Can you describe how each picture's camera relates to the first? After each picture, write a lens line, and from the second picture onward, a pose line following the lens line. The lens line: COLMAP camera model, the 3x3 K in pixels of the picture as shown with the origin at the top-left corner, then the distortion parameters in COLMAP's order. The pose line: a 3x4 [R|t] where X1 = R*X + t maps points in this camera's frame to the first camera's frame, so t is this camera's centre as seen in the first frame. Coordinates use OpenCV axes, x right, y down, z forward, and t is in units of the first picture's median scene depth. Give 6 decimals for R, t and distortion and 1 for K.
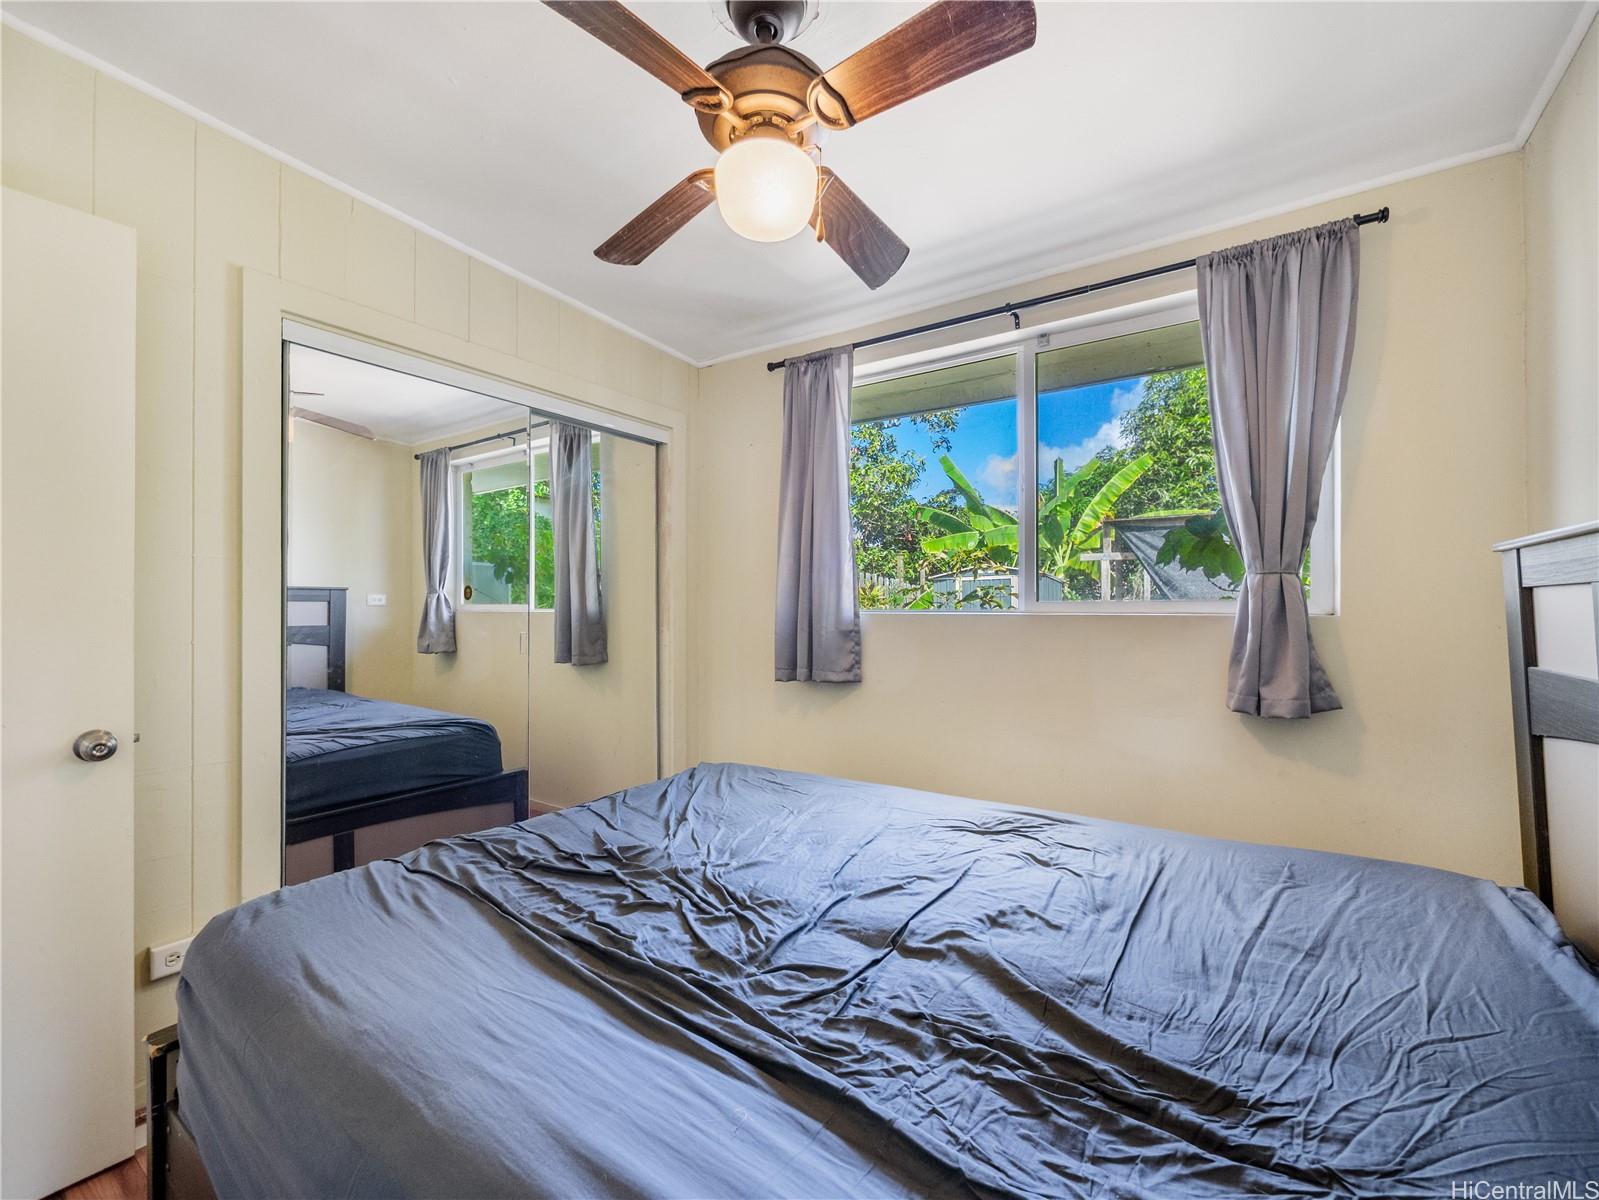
lens RADIAL K [[673.9, 0, 803.7], [0, 673.9, 602.4], [0, 0, 1]] dist [-0.006181, -0.000192]
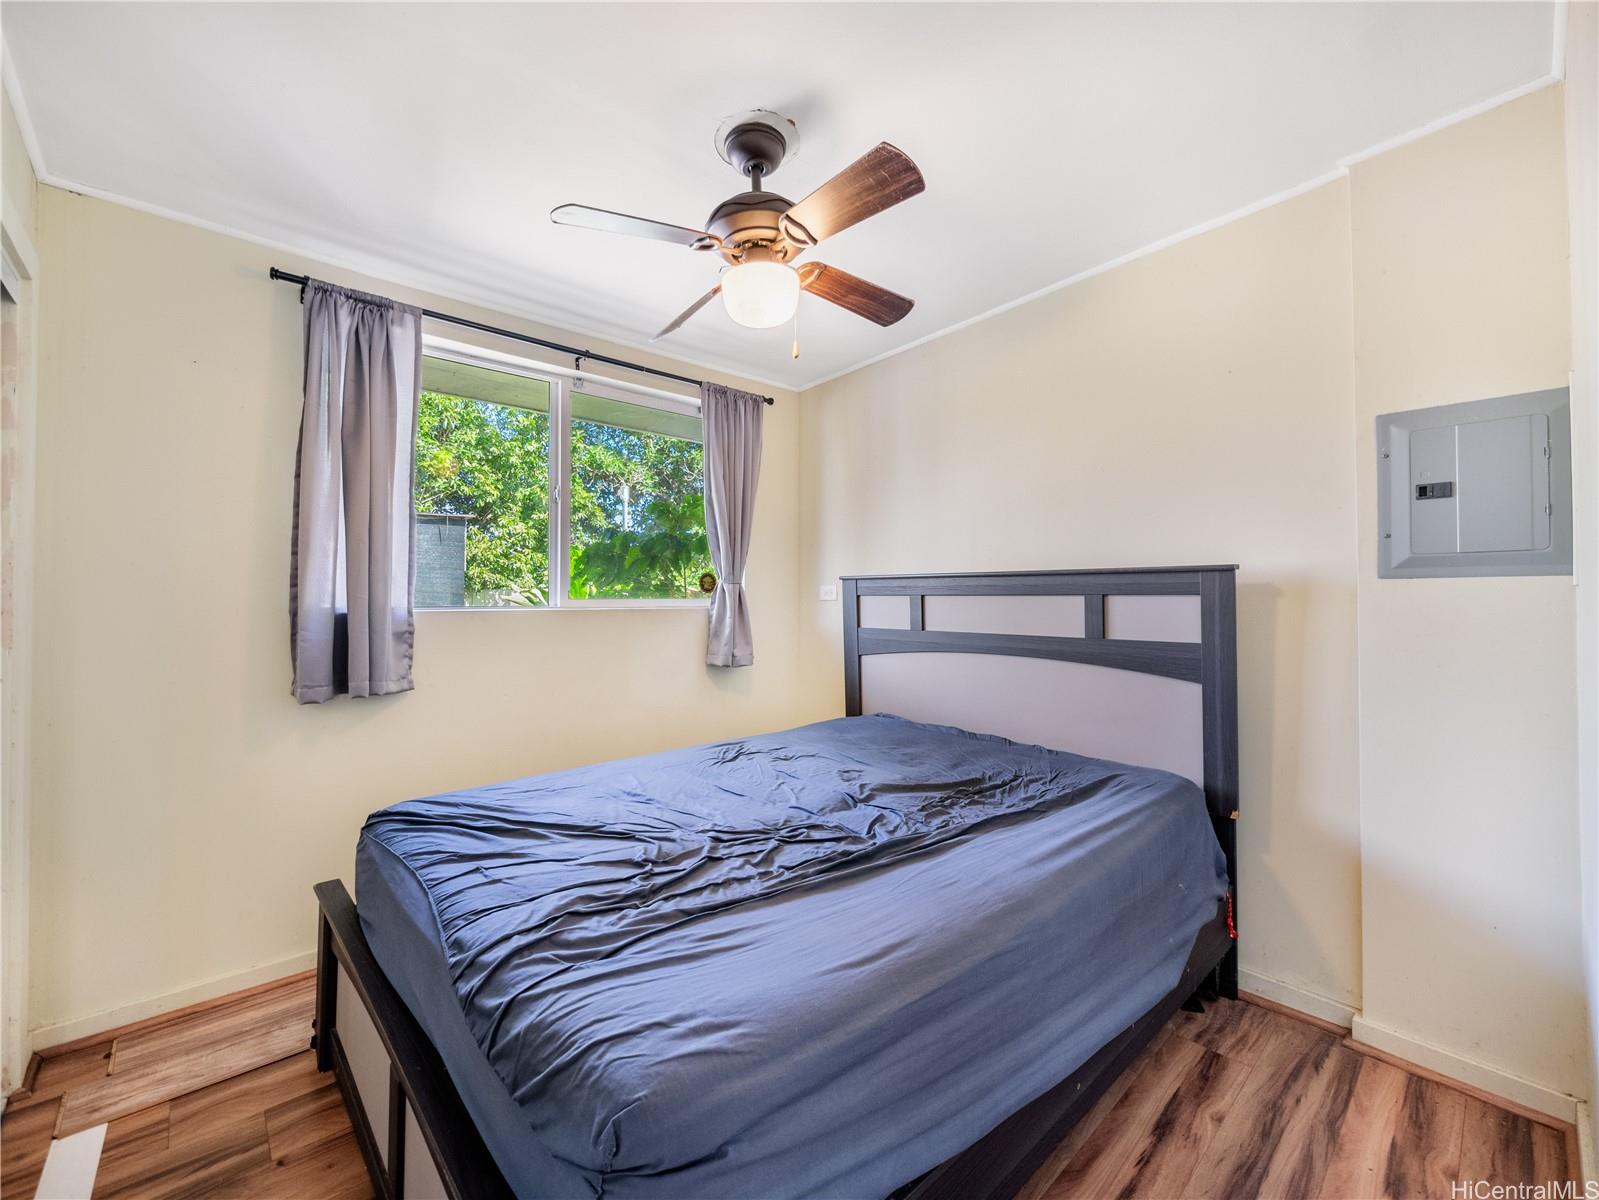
lens RADIAL K [[659.6, 0, 795.4], [0, 659.6, 586.0], [0, 0, 1]] dist [-0.001050, 0.000088]
pose [[0.241081, 0.015949, 0.970374, -0.887782], [-0.007218, 0.999867, -0.014640, -0.011564], [-0.970478, -0.003474, 0.241164, 0.424175]]
